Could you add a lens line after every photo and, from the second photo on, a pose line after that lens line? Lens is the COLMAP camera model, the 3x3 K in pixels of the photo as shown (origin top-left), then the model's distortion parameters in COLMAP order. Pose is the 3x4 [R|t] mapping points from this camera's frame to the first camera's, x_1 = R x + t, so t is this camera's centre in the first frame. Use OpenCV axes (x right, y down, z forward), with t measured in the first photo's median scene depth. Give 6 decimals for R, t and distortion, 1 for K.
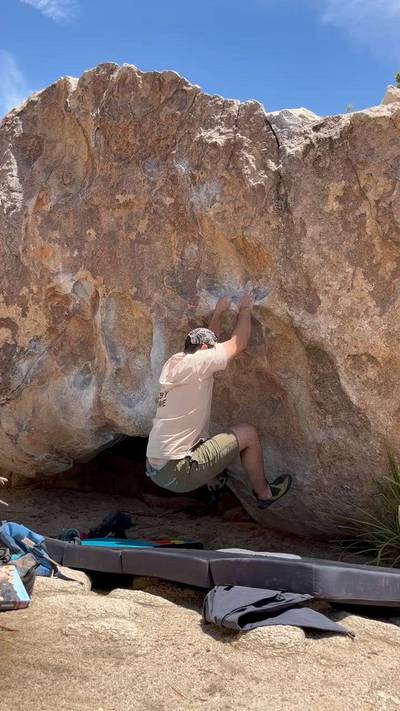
lens RADIAL K [[633.5, 0, 203.2], [0, 633.5, 354.8], [0, 0, 1]] dist [0.064457, -0.068616]
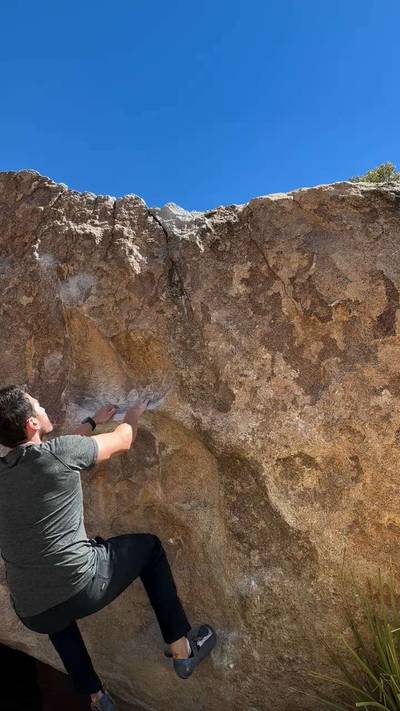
lens RADIAL K [[602.4, 0, 202.7], [0, 602.4, 355.2], [0, 0, 1]] dist [0.173505, -0.344799]
pose [[0.948091, 0.043110, 0.315064, -0.092486], [0.077167, 0.929966, -0.359456, 0.133800], [-0.308495, 0.365109, 0.878366, 0.309066]]
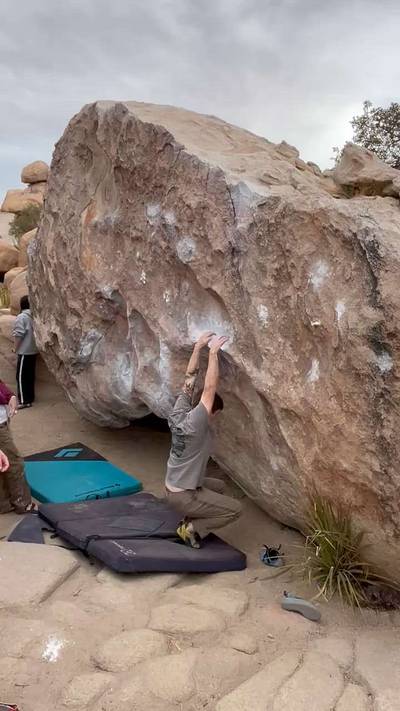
lens RADIAL K [[606.9, 0, 200.8], [0, 606.9, 358.4], [0, 0, 1]] dist [0.000162, 0.000636]
pose [[0.957170, 0.046935, -0.285698, 0.379367], [0.028731, 0.966504, 0.255037, -0.360969], [0.288098, -0.252322, 0.923760, -0.064795]]
